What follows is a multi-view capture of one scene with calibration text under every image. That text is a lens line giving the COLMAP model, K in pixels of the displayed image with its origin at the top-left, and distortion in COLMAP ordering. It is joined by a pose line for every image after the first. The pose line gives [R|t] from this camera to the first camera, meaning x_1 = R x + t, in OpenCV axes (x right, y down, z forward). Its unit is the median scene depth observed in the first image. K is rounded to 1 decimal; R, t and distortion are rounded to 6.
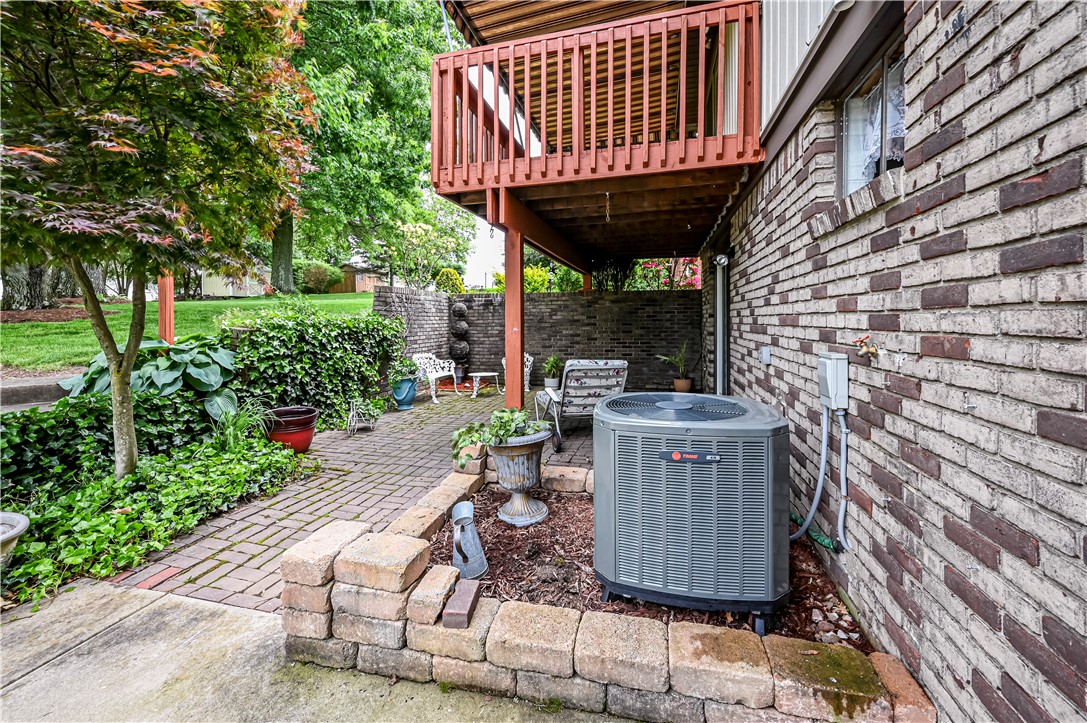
lens RADIAL K [[431.6, 0, 553.3], [0, 431.6, 323.5], [0, 0, 1]] dist [0.001324, 0.000068]
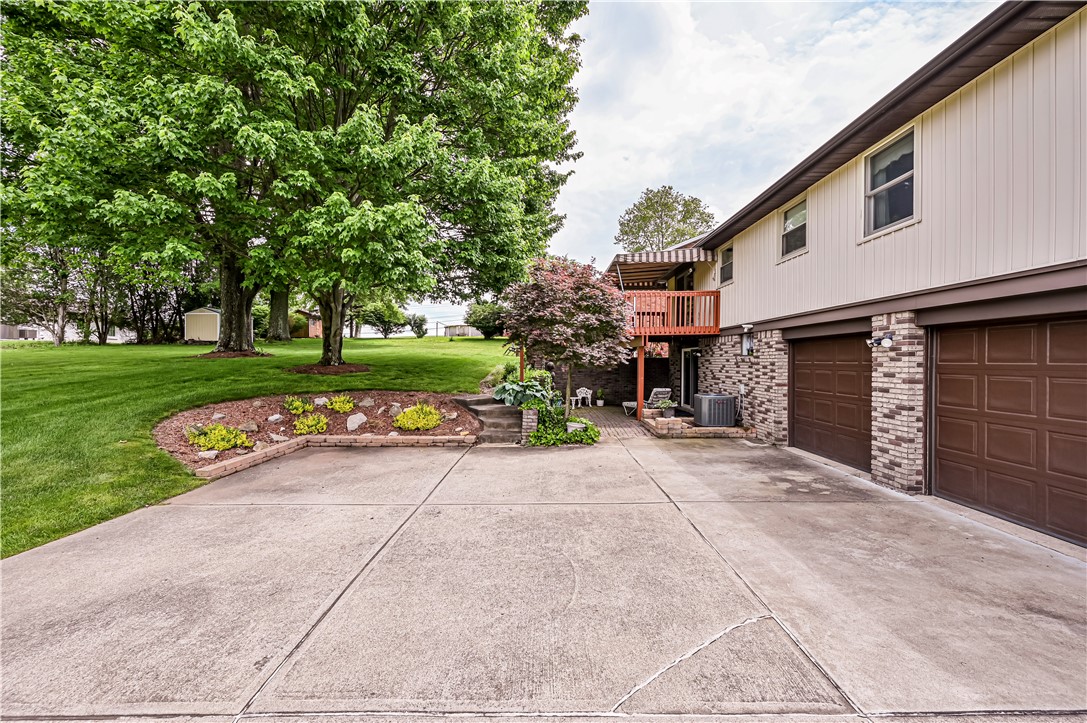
lens RADIAL K [[431.6, 0, 541.9], [0, 431.6, 359.9], [0, 0, 1]] dist [0.001324, 0.000068]
pose [[0.971010, 0.009790, 0.238839, -2.739694], [-0.007820, 0.999927, -0.009194, -0.149570], [-0.238912, 0.007060, 0.971016, -3.262210]]
